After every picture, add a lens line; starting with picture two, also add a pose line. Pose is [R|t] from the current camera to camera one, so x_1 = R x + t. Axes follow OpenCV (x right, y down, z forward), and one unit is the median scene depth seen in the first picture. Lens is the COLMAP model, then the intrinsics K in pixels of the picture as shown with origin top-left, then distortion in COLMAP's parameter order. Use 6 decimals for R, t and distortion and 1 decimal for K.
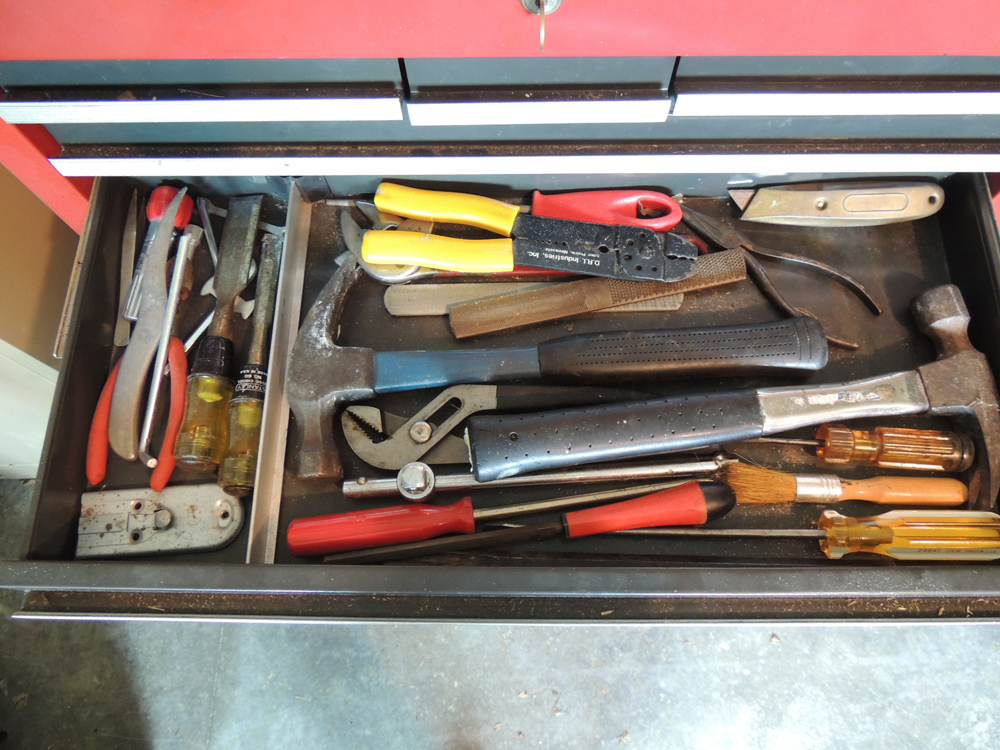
lens RADIAL K [[706.1, 0, 500.0], [0, 706.1, 375.0], [0, 0, 1]] dist [-0.007820, -0.006417]
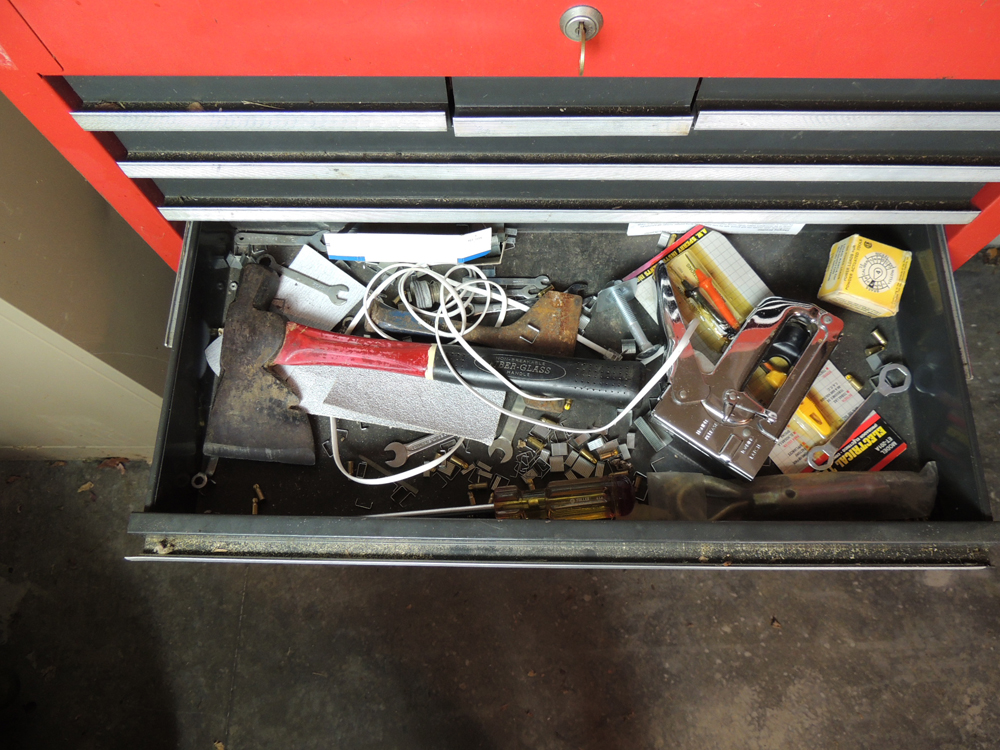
lens RADIAL K [[706.1, 0, 500.0], [0, 706.1, 375.0], [0, 0, 1]] dist [-0.007820, -0.006417]
pose [[0.999933, 0.010948, -0.003828, -0.014965], [-0.010890, 0.999830, 0.014858, -0.000403], [0.003990, -0.014815, 0.999882, -0.031132]]
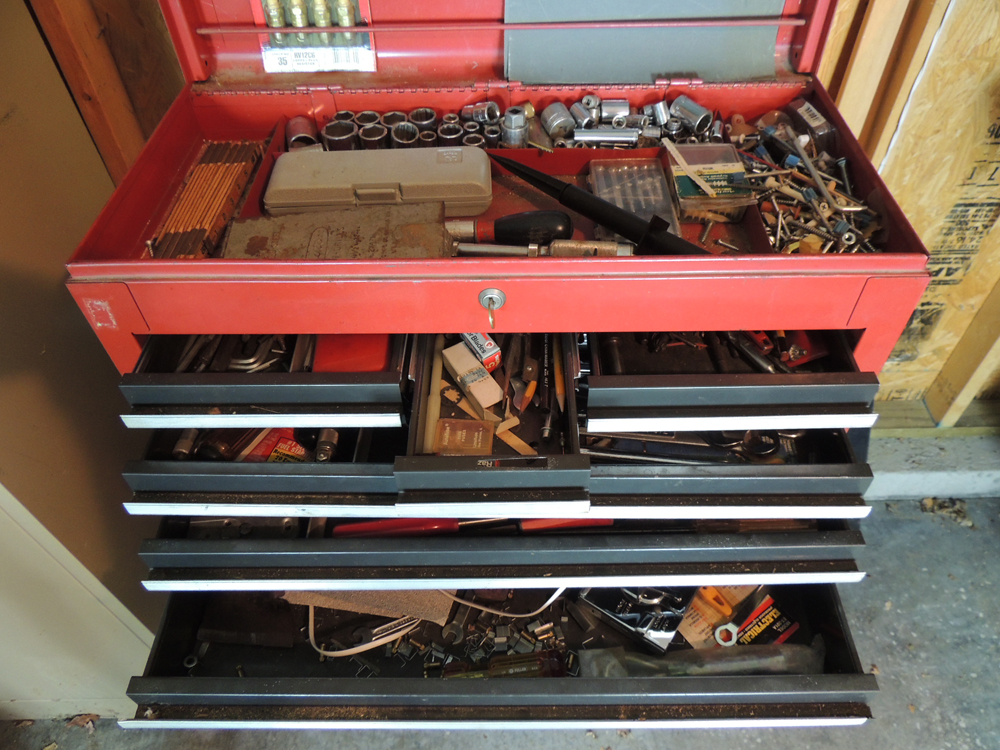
lens RADIAL K [[709.7, 0, 500.0], [0, 709.7, 375.0], [0, 0, 1]] dist [-0.002913, 0.000269]
pose [[0.999988, 0.002283, -0.004263, 0.020348], [-0.003708, 0.927840, -0.372959, 0.071532], [0.003104, 0.372971, 0.927838, -0.139910]]
